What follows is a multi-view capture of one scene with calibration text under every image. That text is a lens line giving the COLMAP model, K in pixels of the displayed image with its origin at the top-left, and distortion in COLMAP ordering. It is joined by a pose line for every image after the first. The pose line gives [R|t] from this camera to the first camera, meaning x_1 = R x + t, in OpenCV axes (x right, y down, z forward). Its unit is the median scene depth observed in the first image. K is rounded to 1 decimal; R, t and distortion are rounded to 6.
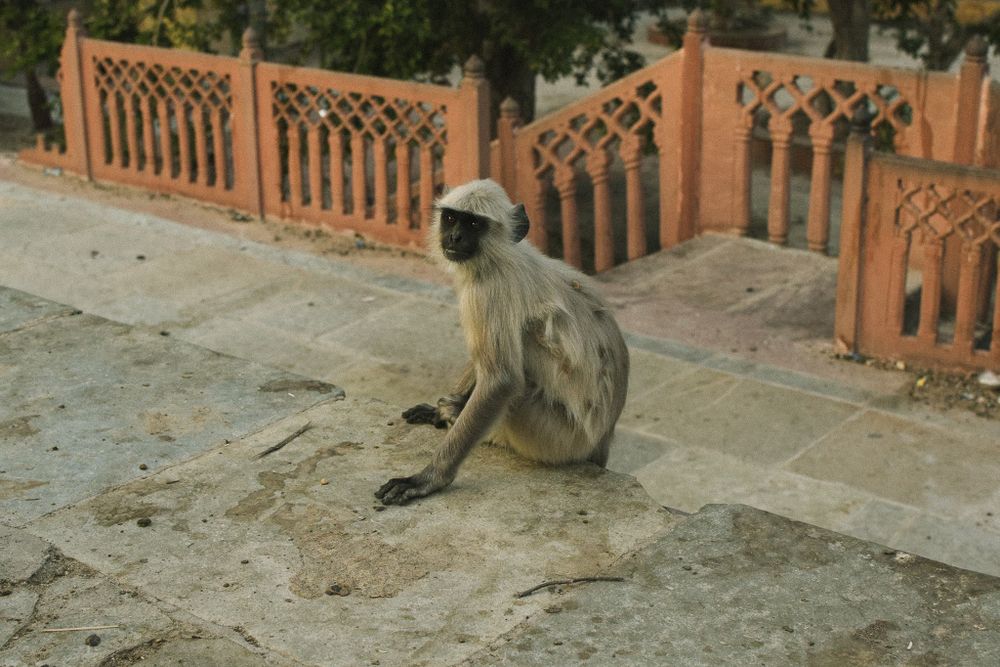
lens RADIAL K [[1467.6, 0, 501.6], [0, 1467.6, 333.8], [0, 0, 1]] dist [-0.150641, 0.000000]
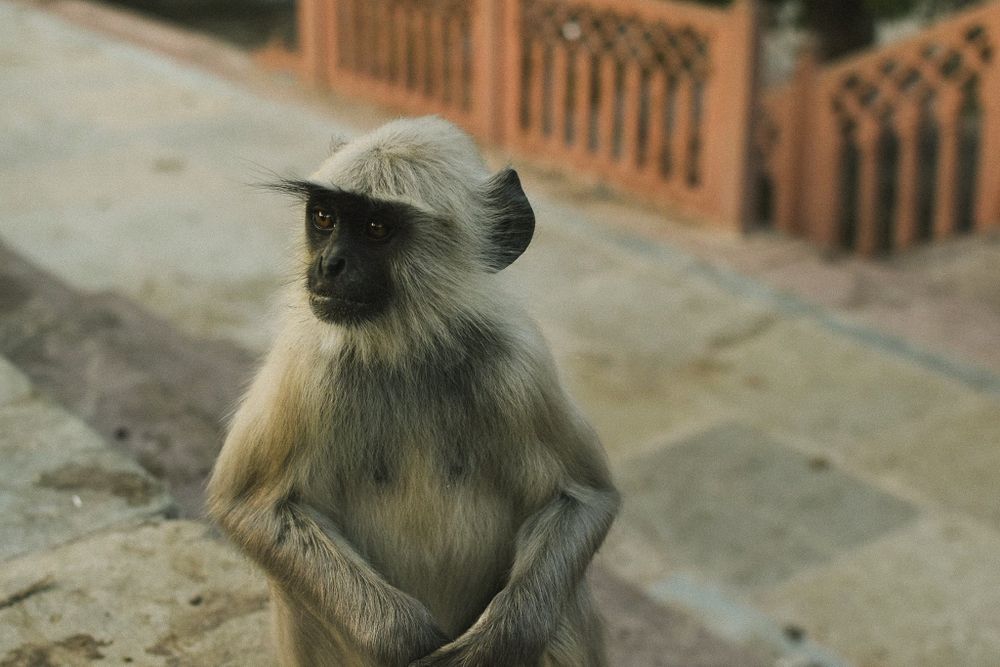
lens RADIAL K [[1467.6, 0, 498.1], [0, 1467.6, 329.9], [0, 0, 1]] dist [-0.150641, 0.000000]
pose [[0.968451, 0.111834, -0.222703, 0.047639], [-0.101810, 0.993225, 0.056030, -0.026590], [0.227460, -0.031589, 0.973275, 0.192721]]
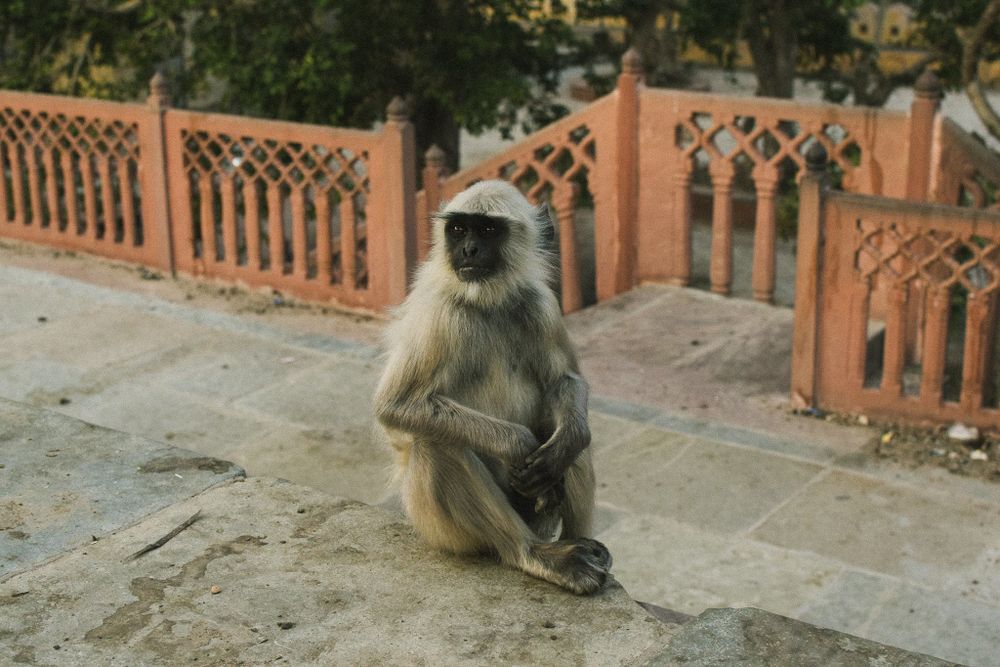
lens RADIAL K [[1467.6, 0, 500.5], [0, 1467.6, 331.6], [0, 0, 1]] dist [-0.150641, 0.000000]
pose [[0.998615, -0.017322, 0.049683, -0.001879], [0.019408, 0.998937, -0.041821, -0.000326], [-0.048905, 0.042728, 0.997889, 0.071148]]
